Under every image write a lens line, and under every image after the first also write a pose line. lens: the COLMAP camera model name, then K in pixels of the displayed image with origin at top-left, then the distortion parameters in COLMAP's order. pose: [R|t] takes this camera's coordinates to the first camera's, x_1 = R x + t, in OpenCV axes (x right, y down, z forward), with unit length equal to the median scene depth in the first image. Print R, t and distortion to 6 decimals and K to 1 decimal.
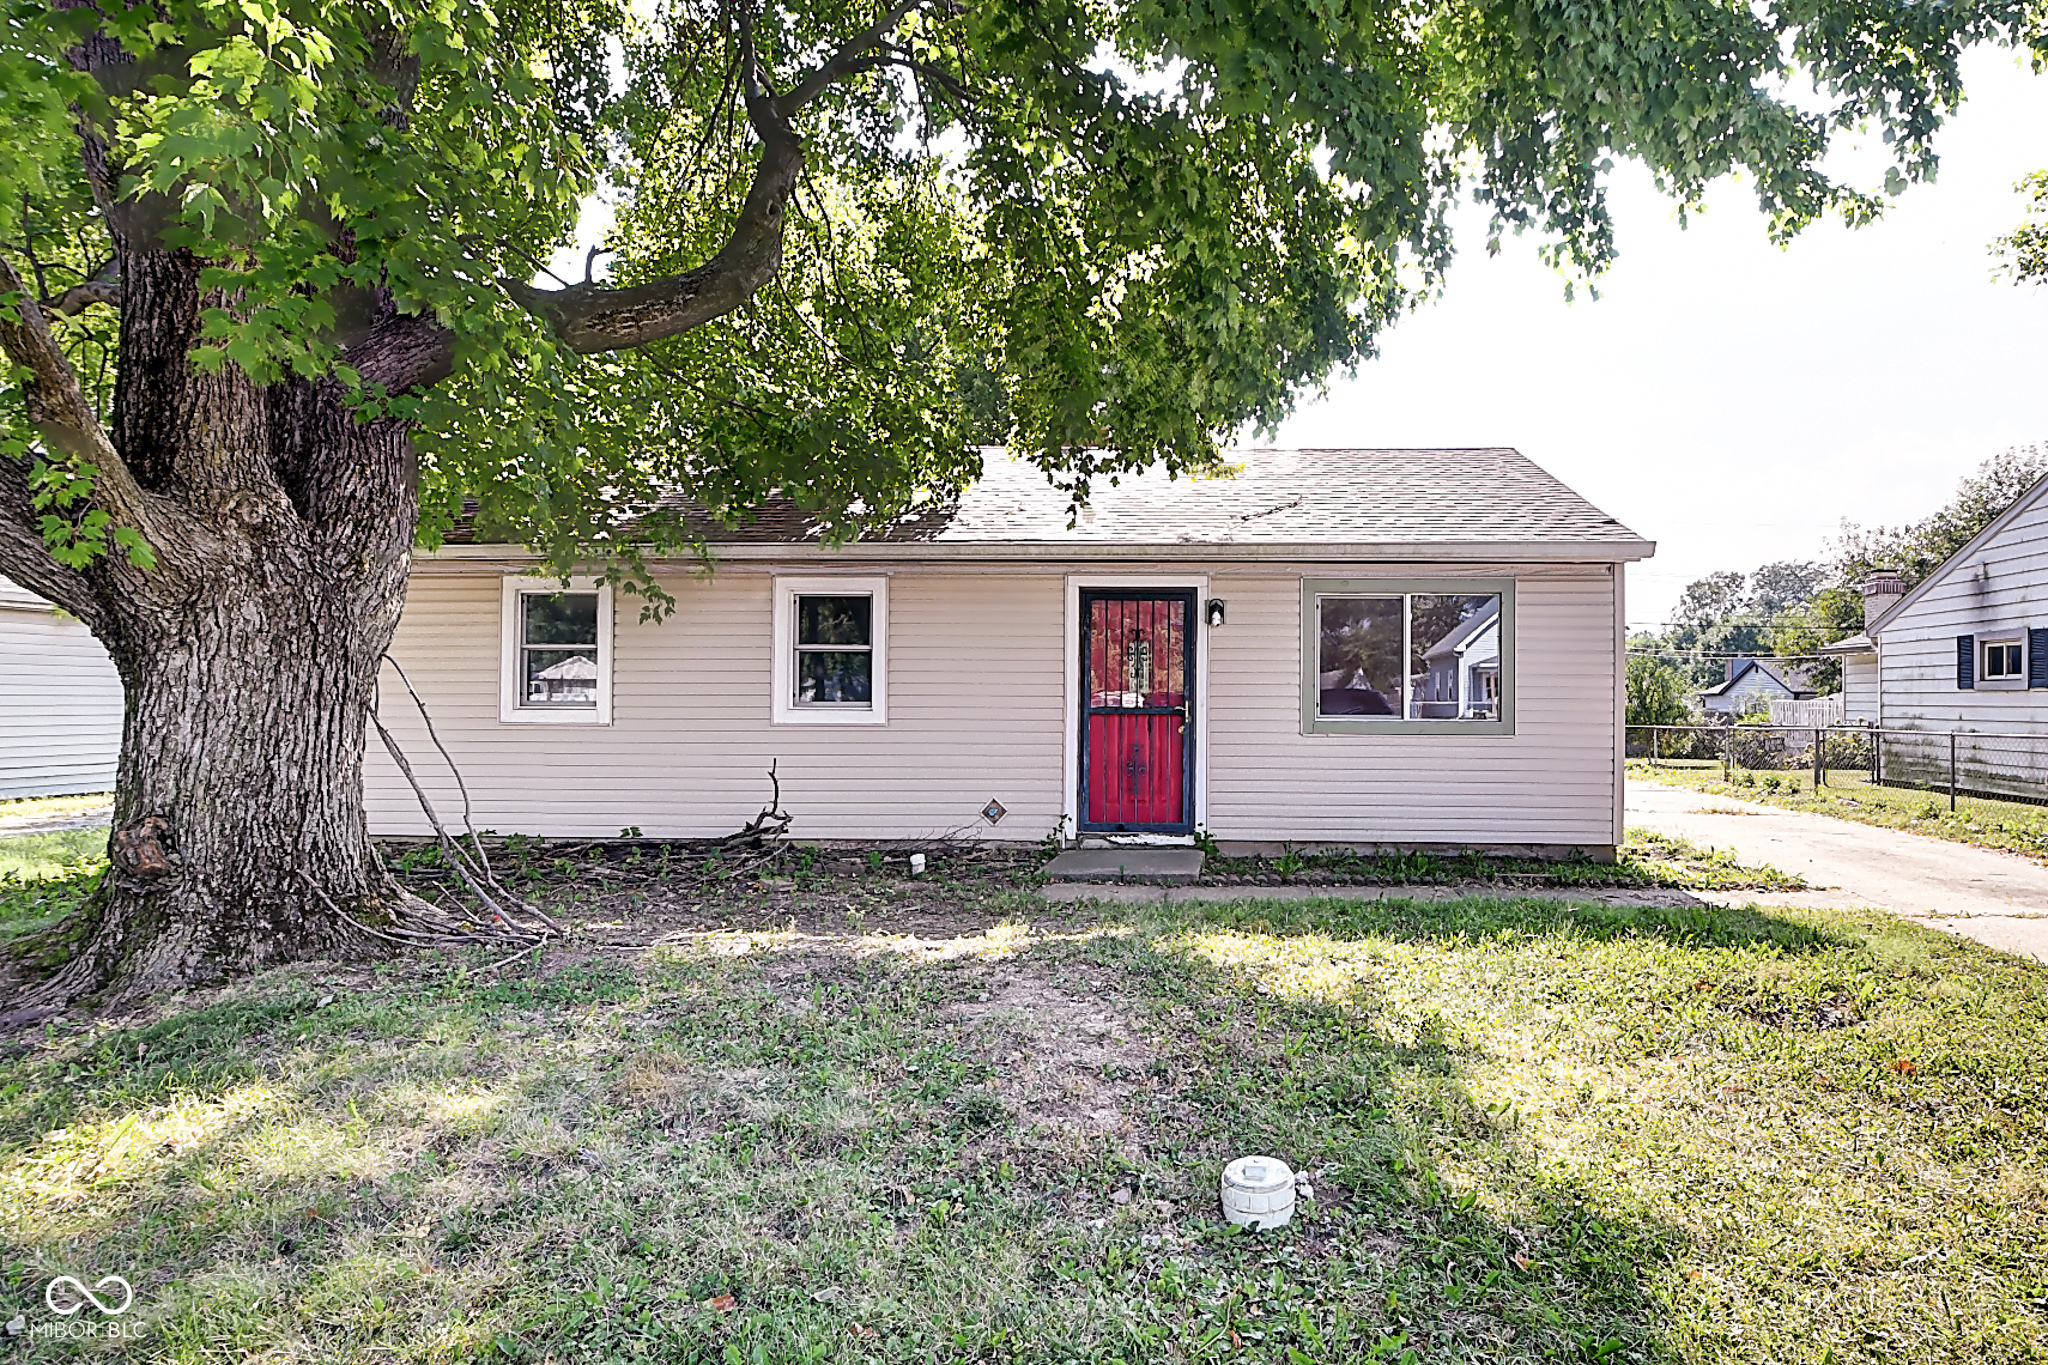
lens RADIAL K [[1026.4, 0, 1024.0], [0, 1026.4, 682.5], [0, 0, 1]] dist [0.000568, -0.000261]
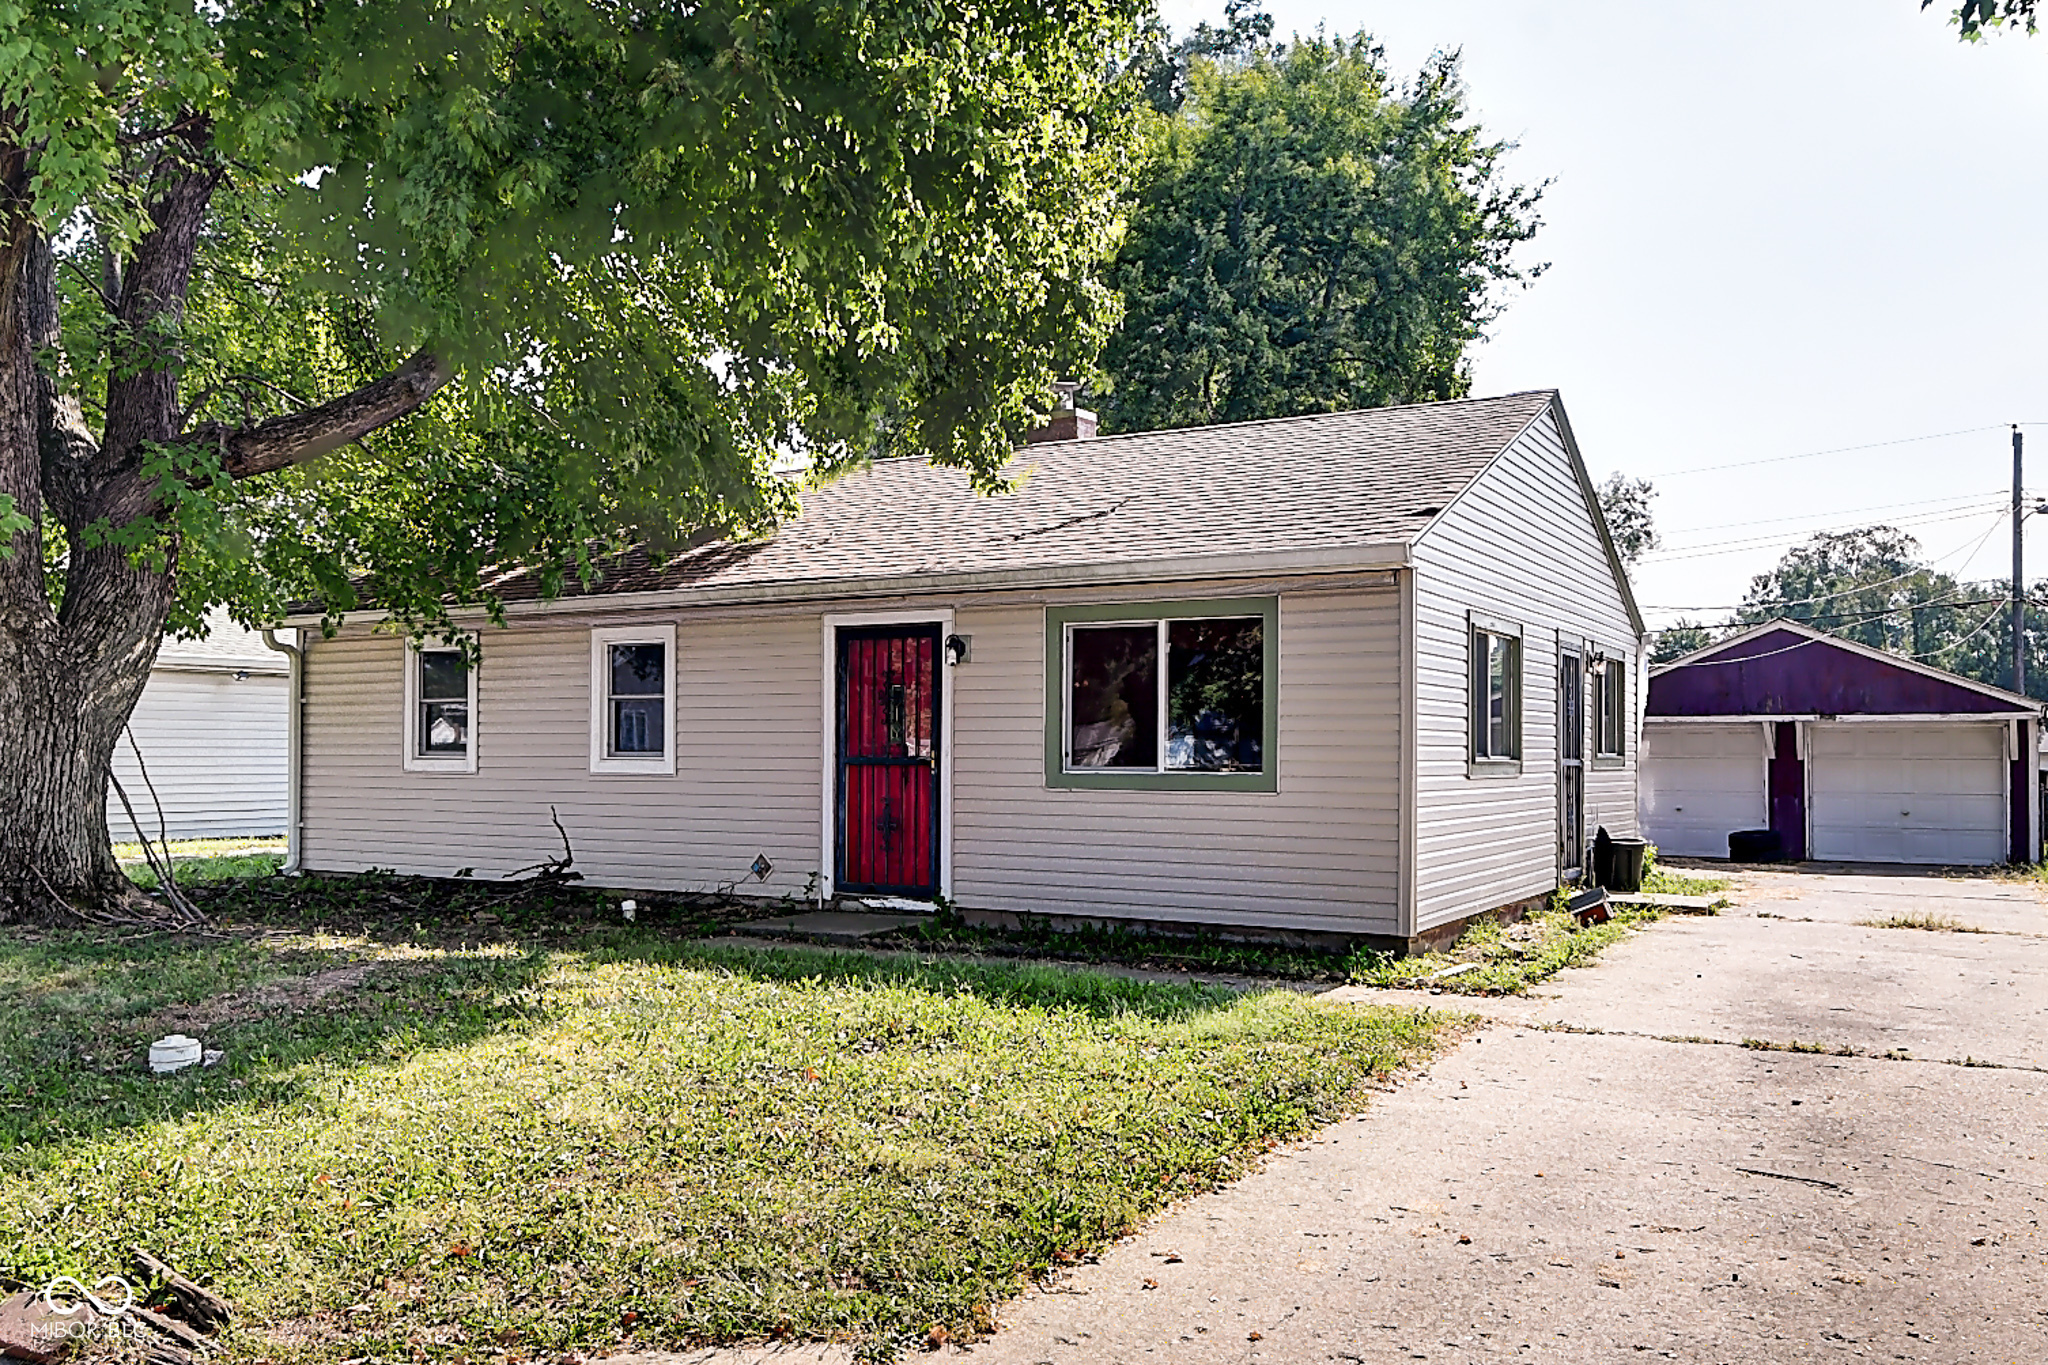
lens RADIAL K [[1583.9, 0, 1024.5], [0, 1583.9, 718.4], [0, 0, 1]] dist [0.002547, 0.005847]
pose [[0.878145, -0.011645, -0.478253, 0.887776], [0.008491, 0.999926, -0.008756, 0.003119], [0.478320, 0.003628, 0.878178, -0.170563]]
